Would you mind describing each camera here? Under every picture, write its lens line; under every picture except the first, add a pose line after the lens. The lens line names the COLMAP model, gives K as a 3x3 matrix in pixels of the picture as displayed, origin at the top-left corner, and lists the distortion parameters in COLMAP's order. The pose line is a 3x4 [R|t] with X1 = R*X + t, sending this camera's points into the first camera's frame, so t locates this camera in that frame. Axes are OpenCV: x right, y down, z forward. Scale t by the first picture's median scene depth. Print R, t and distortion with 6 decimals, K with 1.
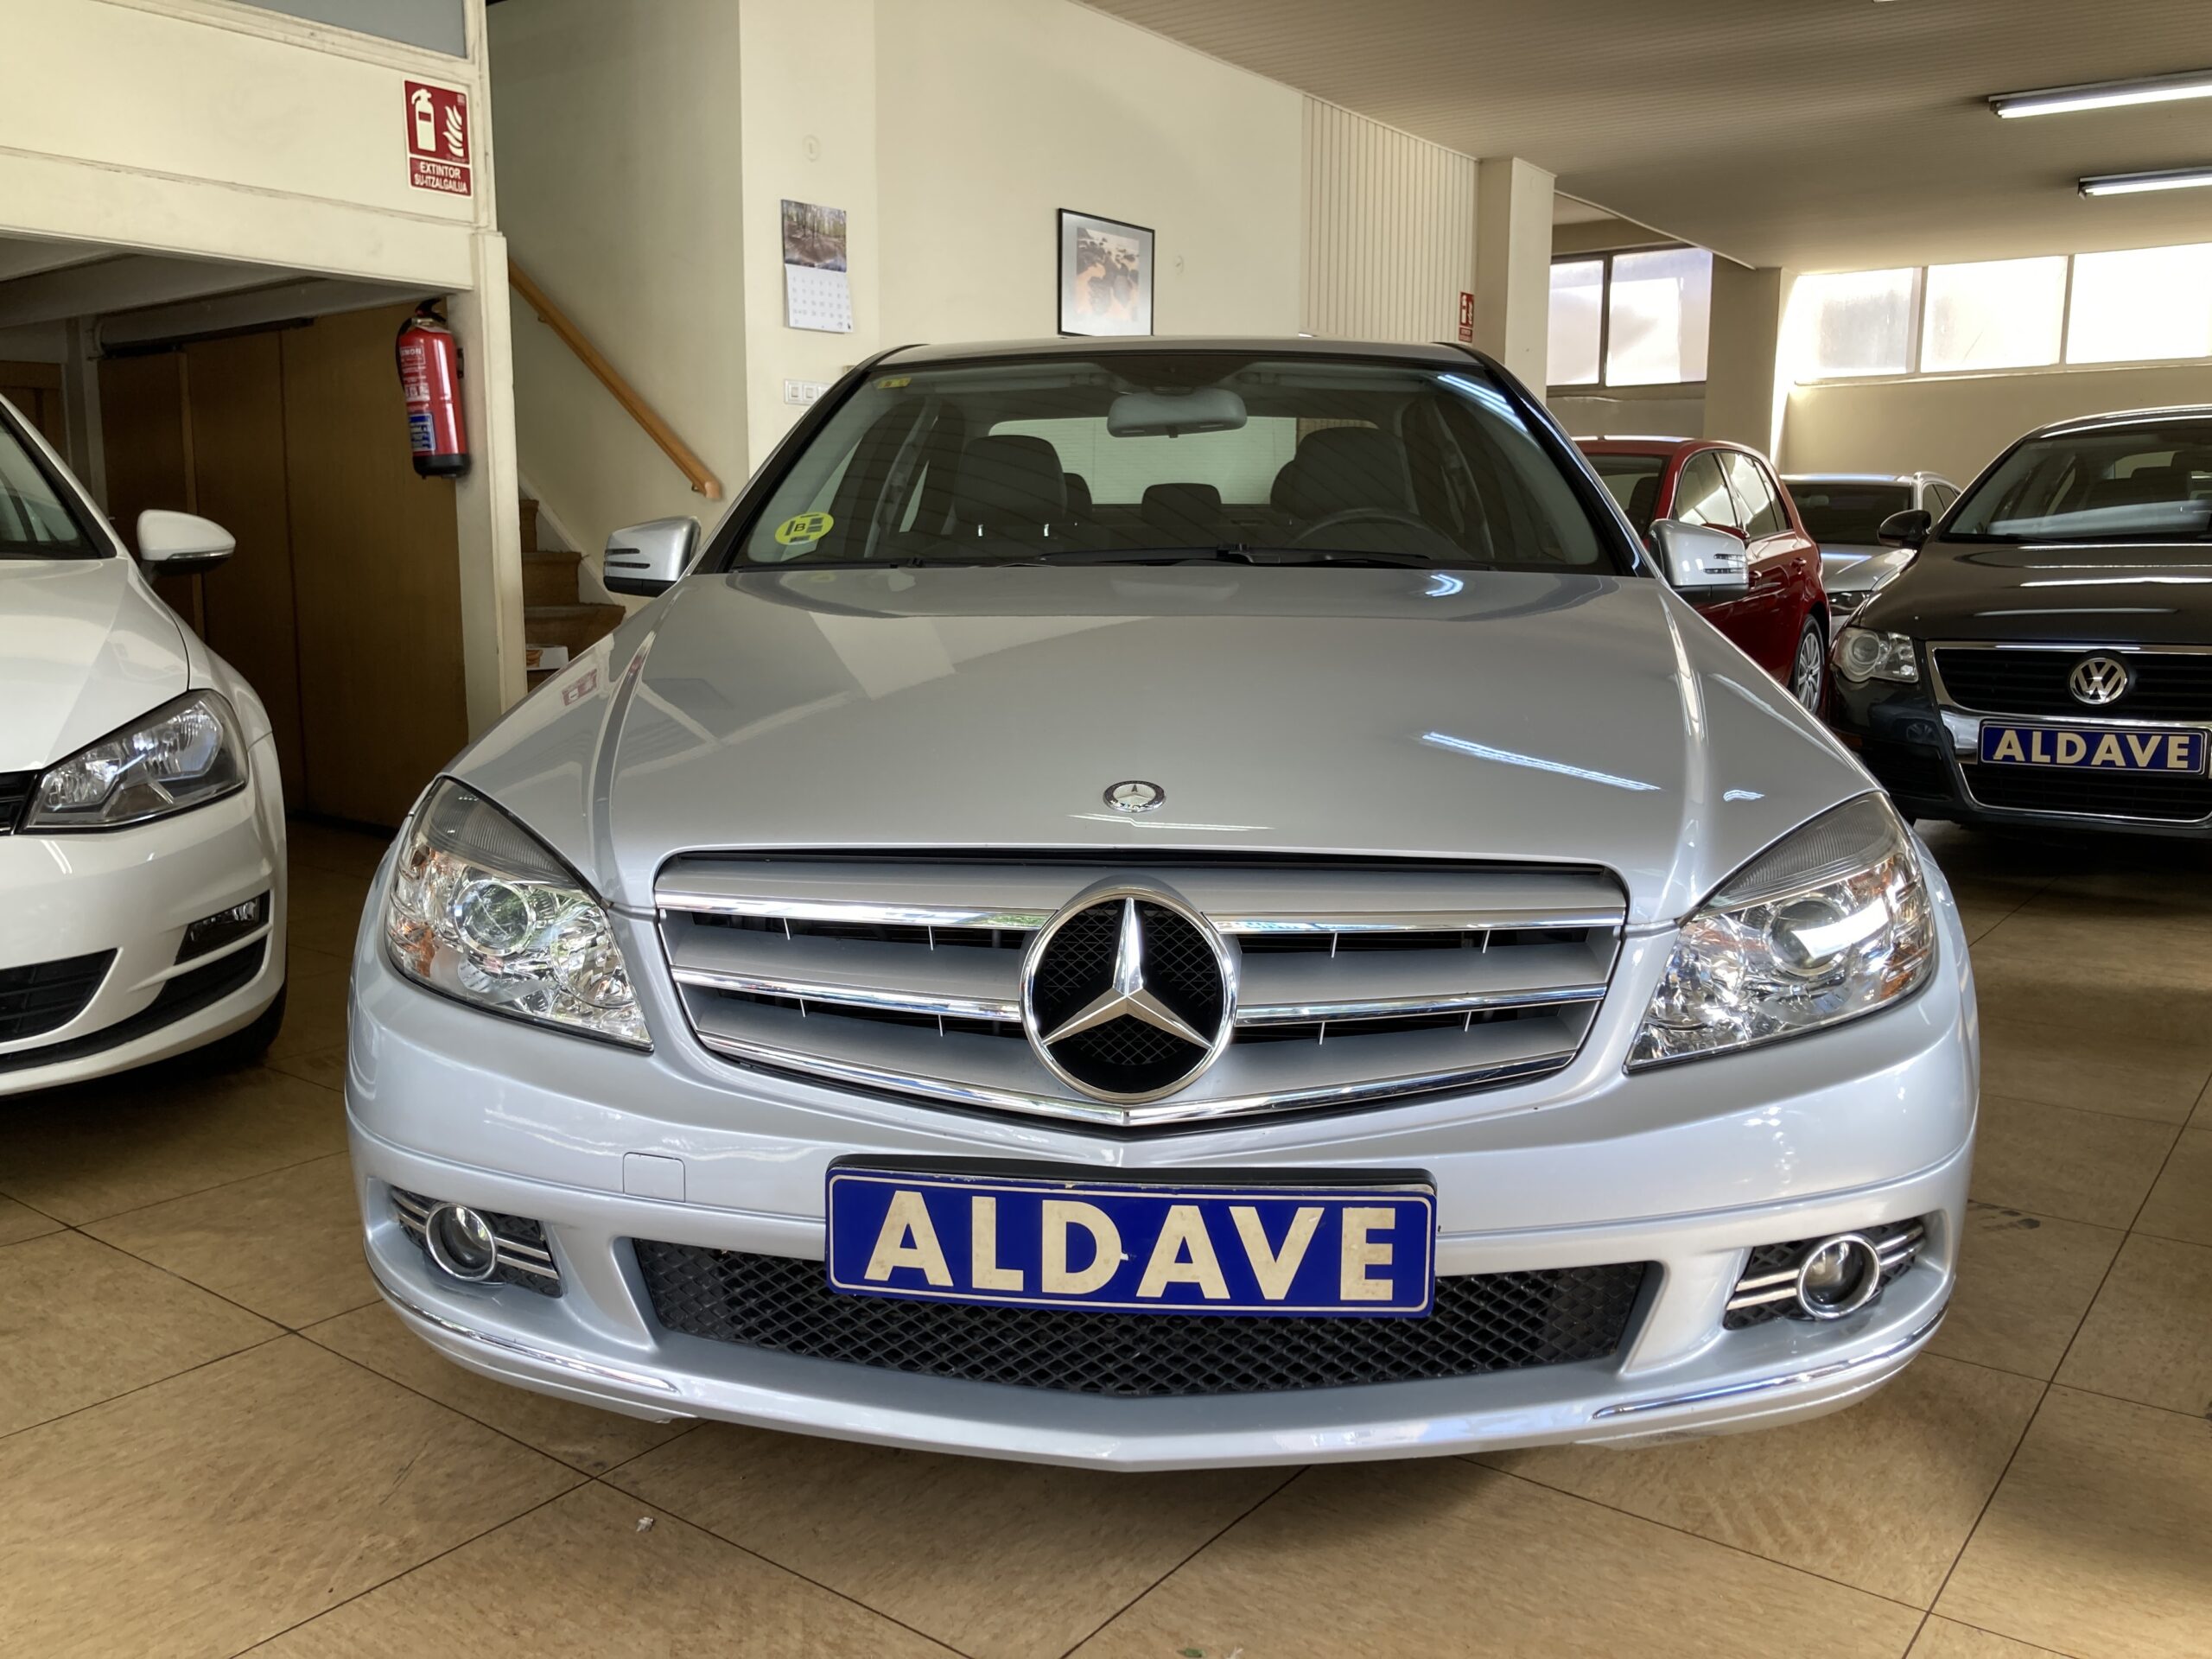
lens RADIAL K [[1796.4, 0, 1102.2], [0, 1796.4, 833.3], [0, 0, 1]] dist [0.031968, -0.045960]
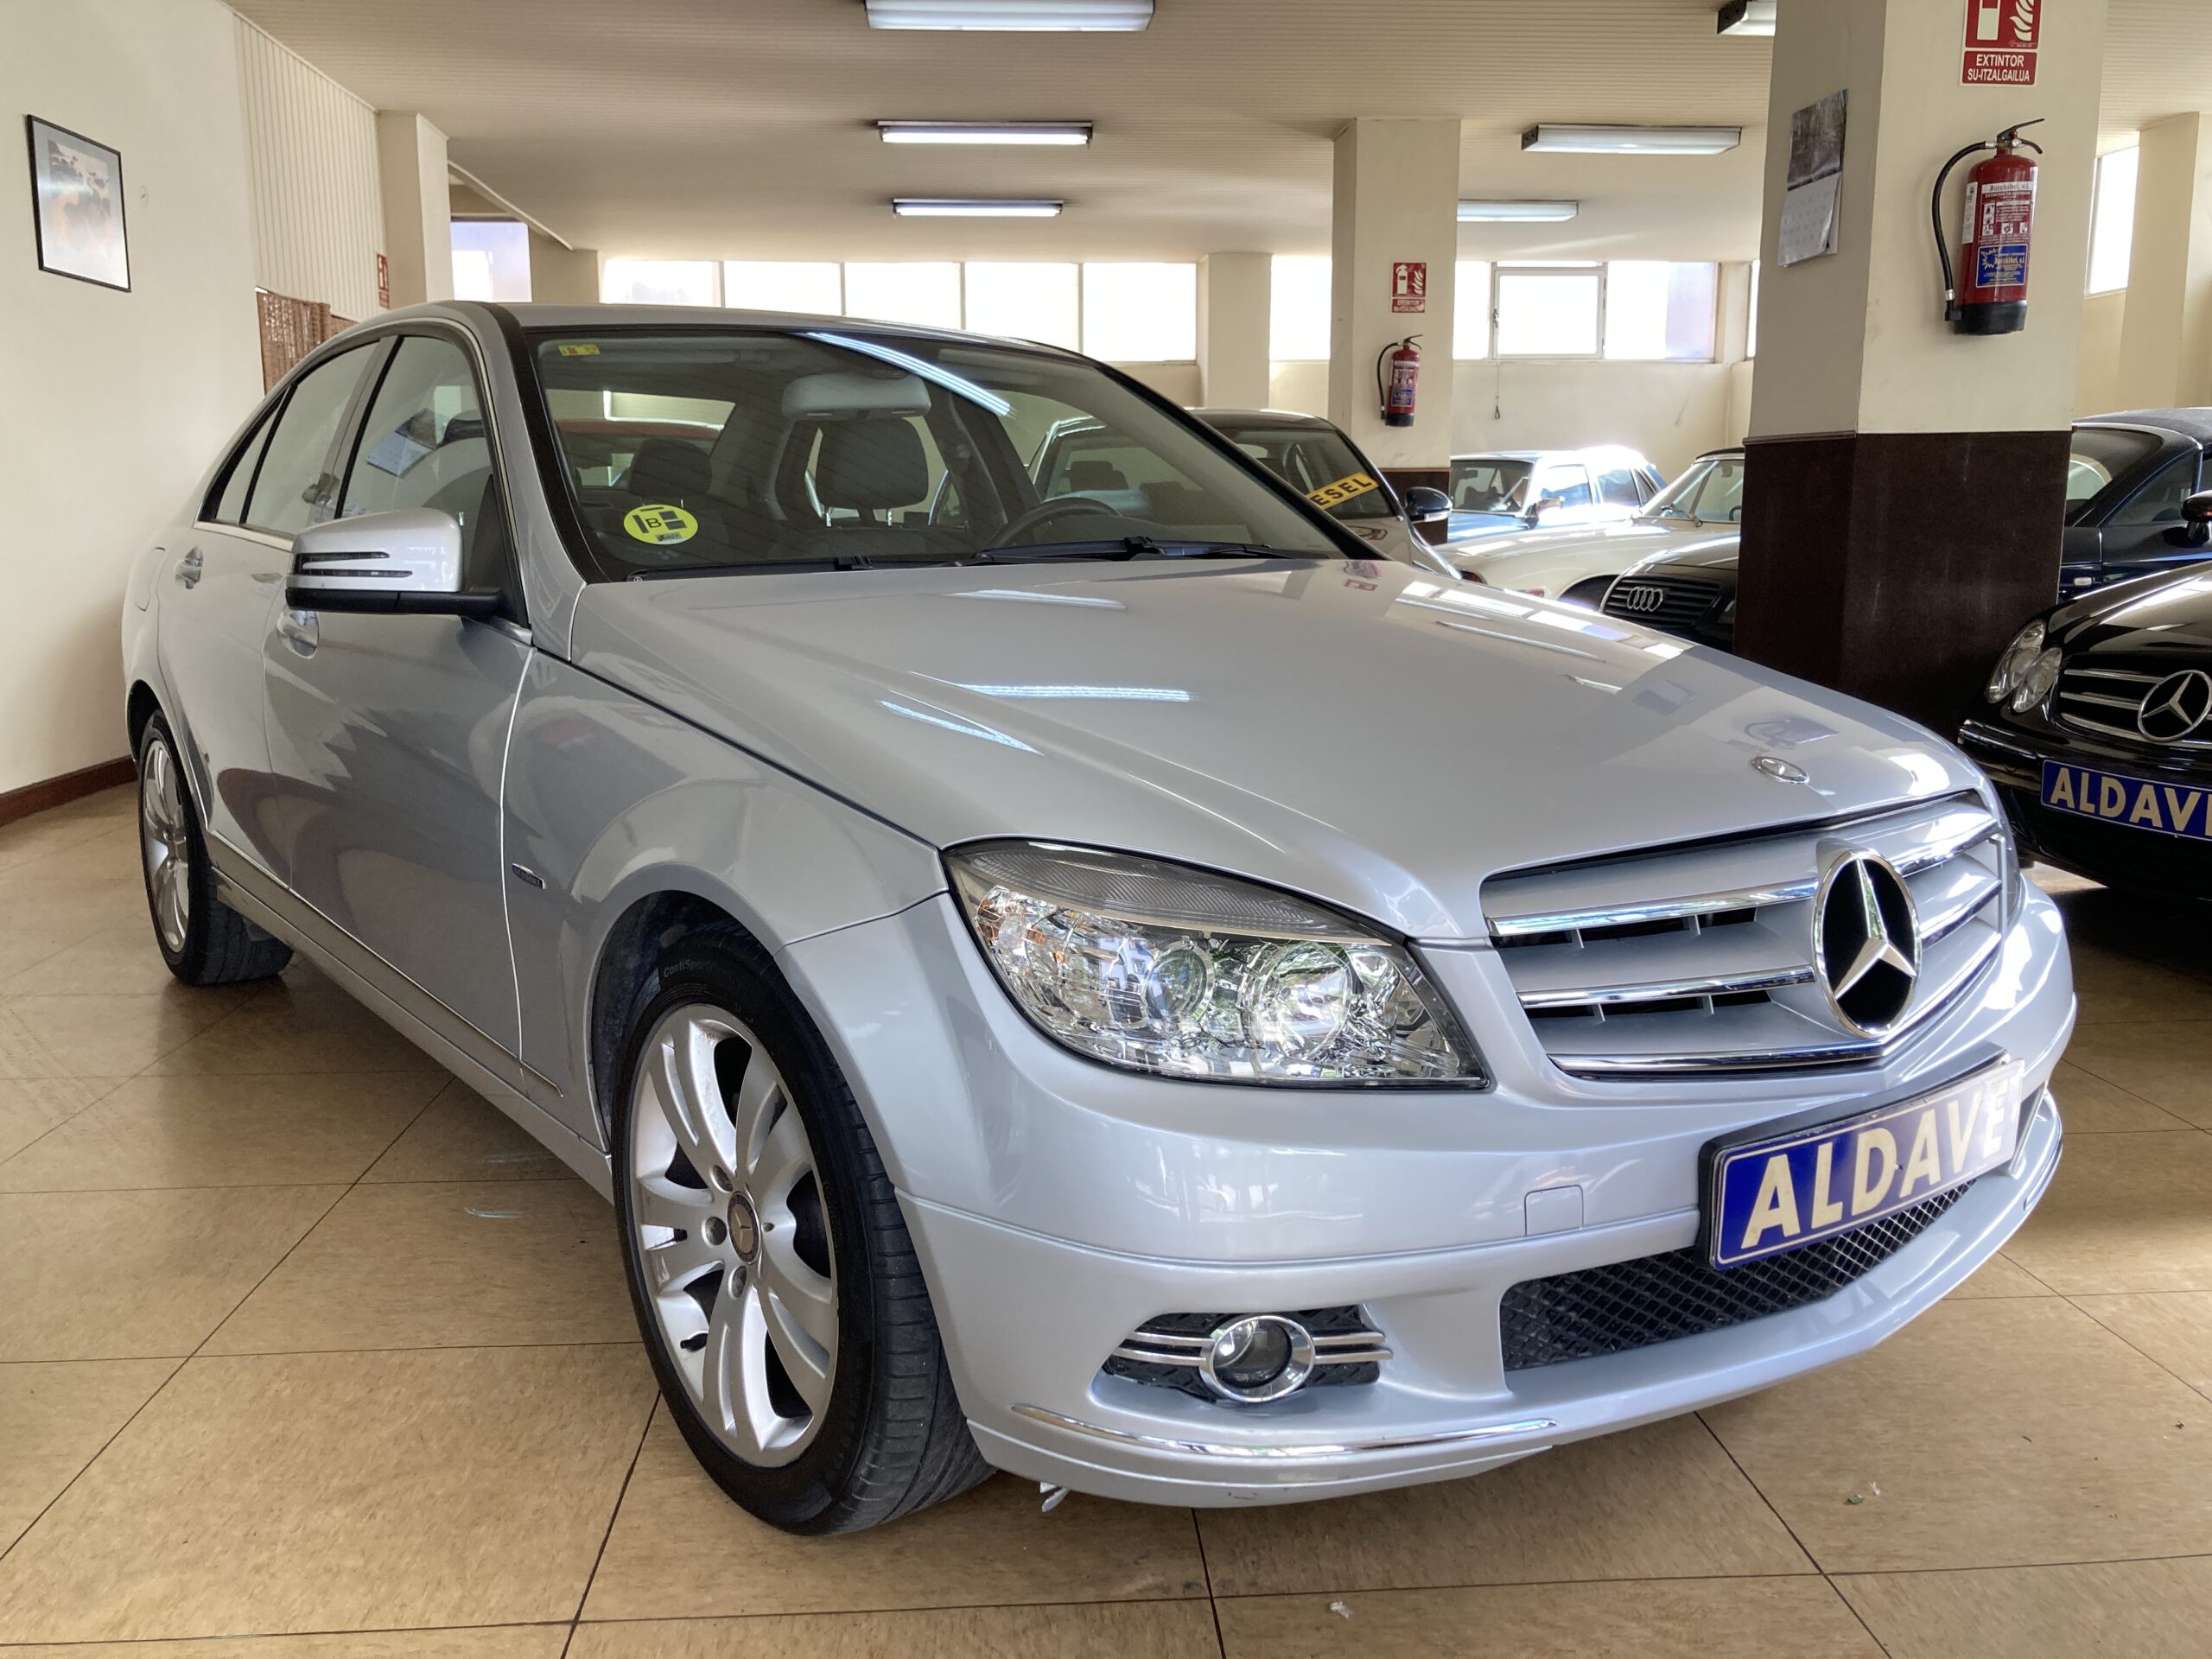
lens RADIAL K [[1796.4, 0, 1098.8], [0, 1796.4, 826.4], [0, 0, 1]] dist [0.031968, -0.045960]
pose [[0.766294, -0.115134, 0.632089, -0.830604], [0.108821, 0.992857, 0.048922, -0.070970], [-0.633207, 0.031296, 0.773350, 0.326344]]
